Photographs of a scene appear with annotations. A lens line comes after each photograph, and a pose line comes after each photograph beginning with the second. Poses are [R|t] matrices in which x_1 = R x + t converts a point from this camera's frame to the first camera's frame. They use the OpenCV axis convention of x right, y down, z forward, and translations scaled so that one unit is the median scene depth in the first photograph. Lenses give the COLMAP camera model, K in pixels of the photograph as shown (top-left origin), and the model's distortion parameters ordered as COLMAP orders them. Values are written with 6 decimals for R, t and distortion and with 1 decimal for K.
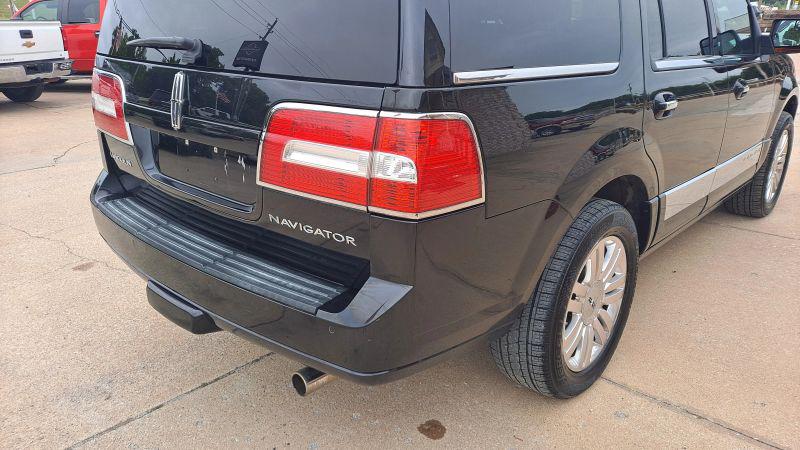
lens RADIAL K [[587.0, 0, 399.1], [0, 587.0, 228.1], [0, 0, 1]] dist [0.060476, -0.058435]
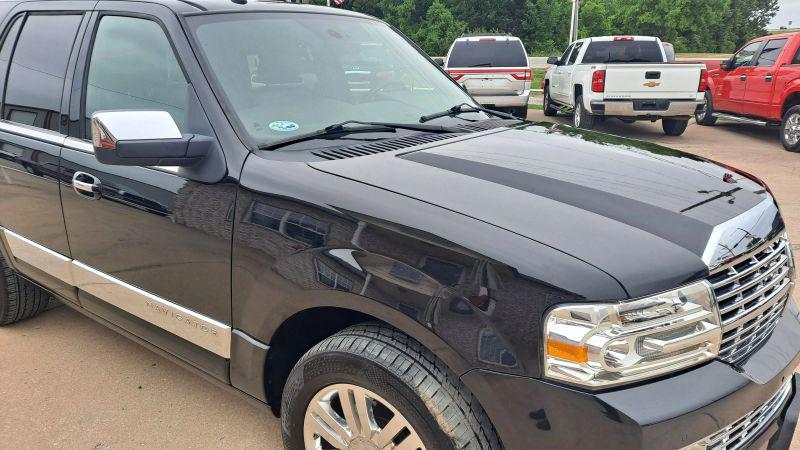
lens RADIAL K [[587.0, 0, 399.1], [0, 587.0, 228.1], [0, 0, 1]] dist [0.060476, -0.058435]
pose [[0.090363, 0.291094, -0.952417, 1.987508], [-0.333712, 0.909893, 0.246435, -0.747646], [0.938334, 0.295564, 0.179362, 1.816914]]
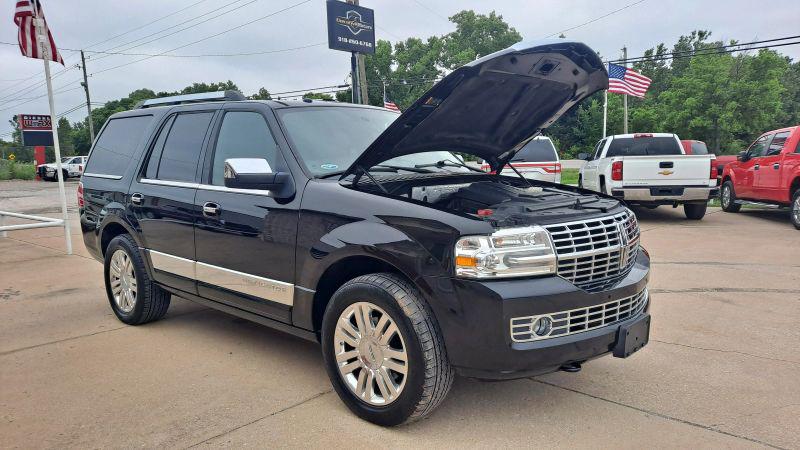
lens RADIAL K [[587.0, 0, 399.1], [0, 587.0, 228.1], [0, 0, 1]] dist [0.060476, -0.058435]
pose [[-0.010355, 0.119782, -0.992746, 2.666554], [-0.318745, 0.940614, 0.116817, -0.691274], [0.947784, 0.317643, 0.028440, 1.958304]]
